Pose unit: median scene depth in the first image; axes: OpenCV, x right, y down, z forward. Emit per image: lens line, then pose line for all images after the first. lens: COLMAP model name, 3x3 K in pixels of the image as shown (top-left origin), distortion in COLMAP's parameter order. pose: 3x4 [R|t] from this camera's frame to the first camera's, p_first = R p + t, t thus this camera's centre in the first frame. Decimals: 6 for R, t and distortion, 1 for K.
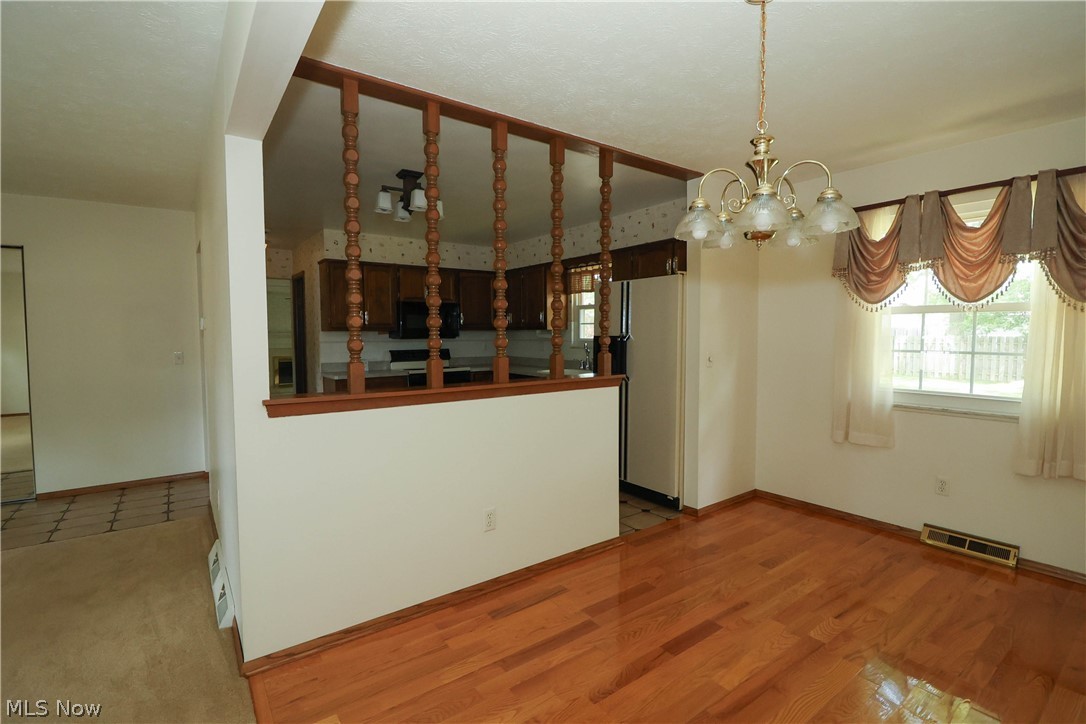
lens RADIAL K [[501.2, 0, 545.7], [0, 501.2, 357.8], [0, 0, 1]] dist [-0.001426, -0.010319]
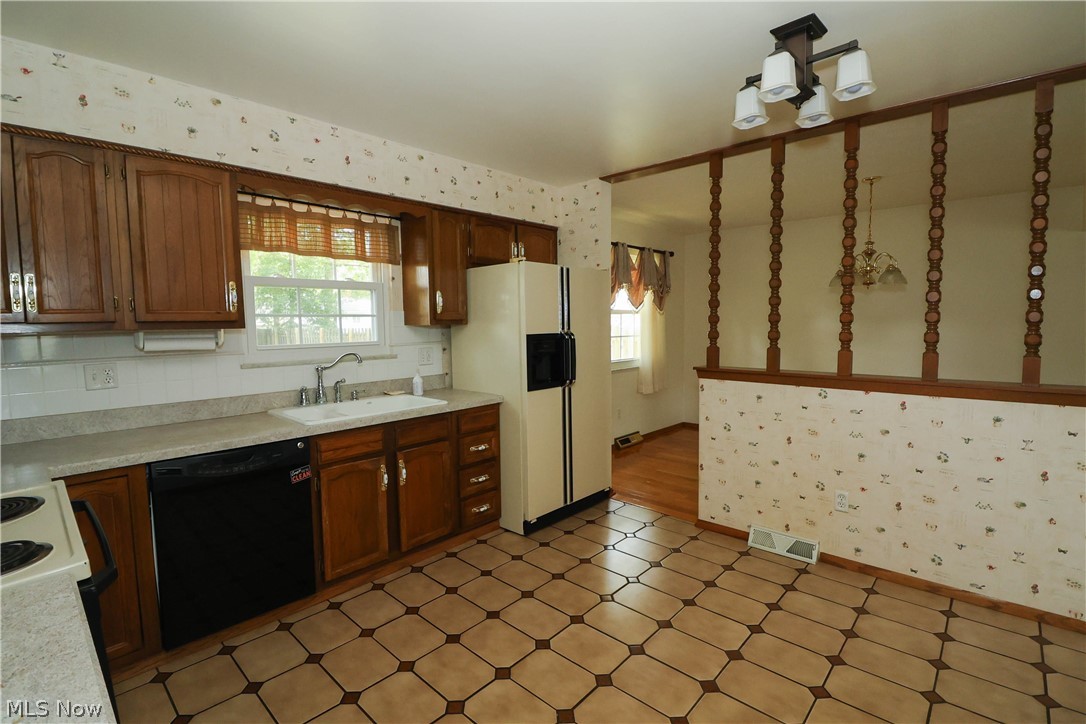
lens RADIAL K [[501.2, 0, 545.7], [0, 501.2, 357.8], [0, 0, 1]] dist [-0.001426, -0.010319]
pose [[-0.190136, -0.067566, 0.979430, -0.829449], [0.061840, 0.994824, 0.080633, -0.090402], [-0.979808, 0.075900, -0.184974, 1.510726]]
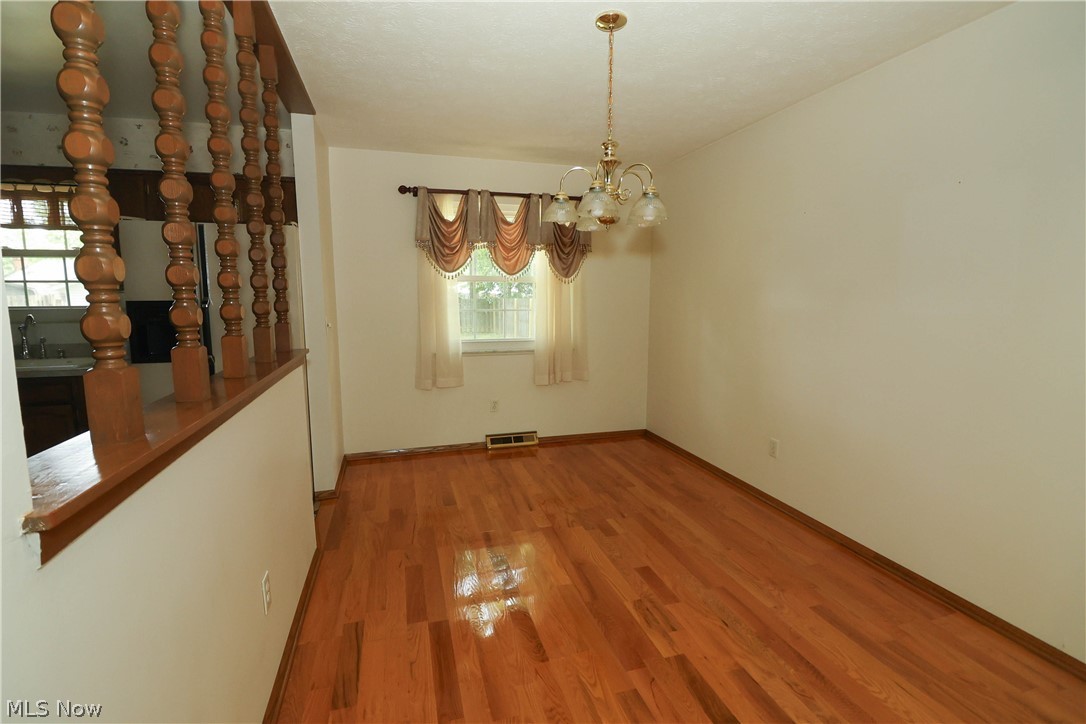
lens RADIAL K [[501.2, 0, 545.7], [0, 501.2, 357.8], [0, 0, 1]] dist [-0.001426, -0.010319]
pose [[0.335643, -0.115723, 0.934854, -0.449096], [0.045856, 0.993256, 0.106489, -0.020481], [-0.940873, 0.007126, 0.338686, 0.368422]]
